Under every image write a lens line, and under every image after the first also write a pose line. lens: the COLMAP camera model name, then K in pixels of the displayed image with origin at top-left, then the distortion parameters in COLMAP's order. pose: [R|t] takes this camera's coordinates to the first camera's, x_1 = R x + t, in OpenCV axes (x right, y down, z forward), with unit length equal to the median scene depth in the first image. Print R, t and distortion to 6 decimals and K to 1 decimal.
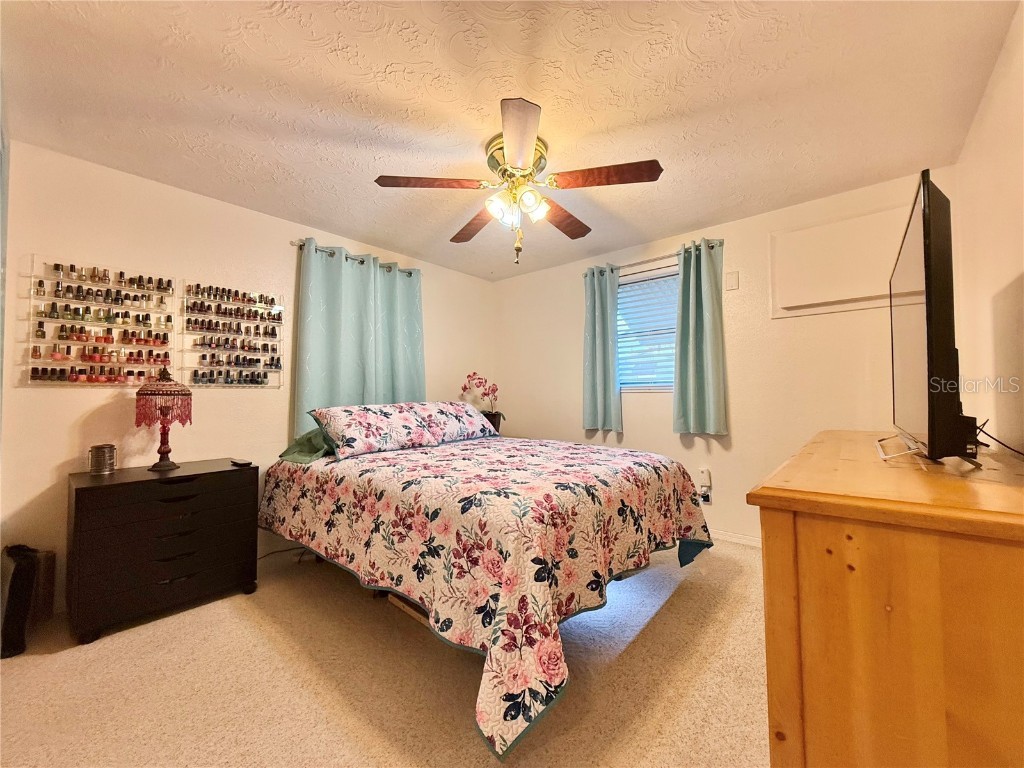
lens RADIAL K [[407.2, 0, 515.3], [0, 407.2, 383.4], [0, 0, 1]] dist [-0.002071, 0.000037]
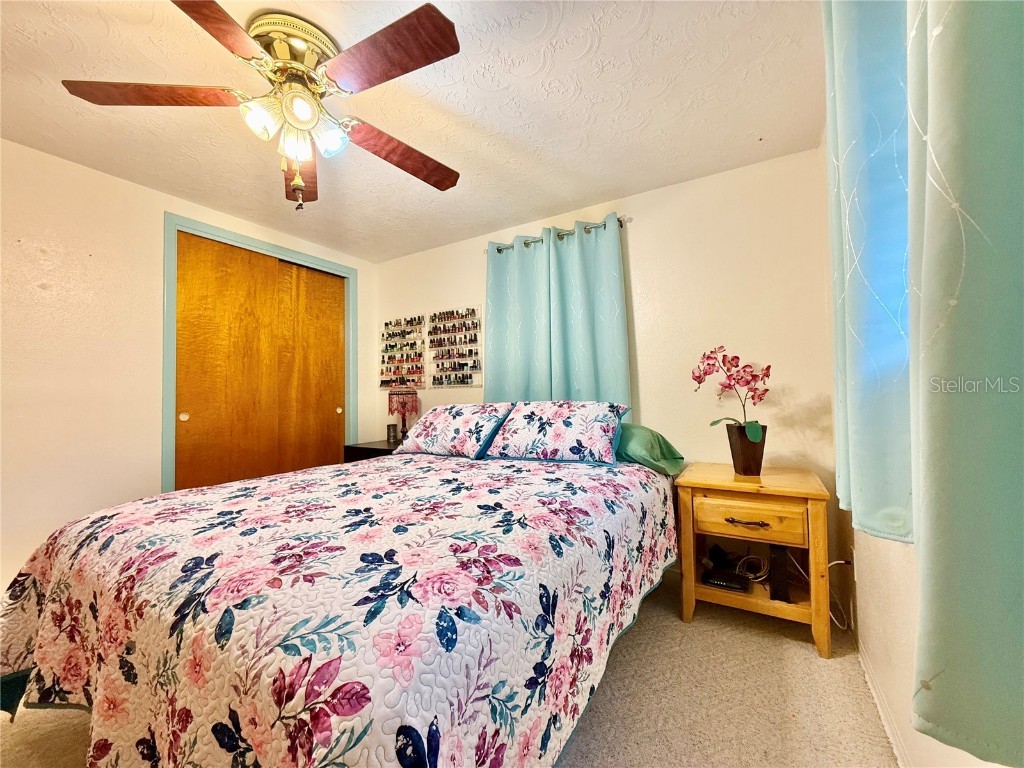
lens RADIAL K [[407.2, 0, 515.3], [0, 407.2, 383.4], [0, 0, 1]] dist [-0.002071, 0.000037]
pose [[0.177345, -0.025172, -0.983827, 0.594919], [0.043048, 0.998914, -0.017798, 0.028237], [0.983207, -0.039195, 0.178236, 0.965745]]
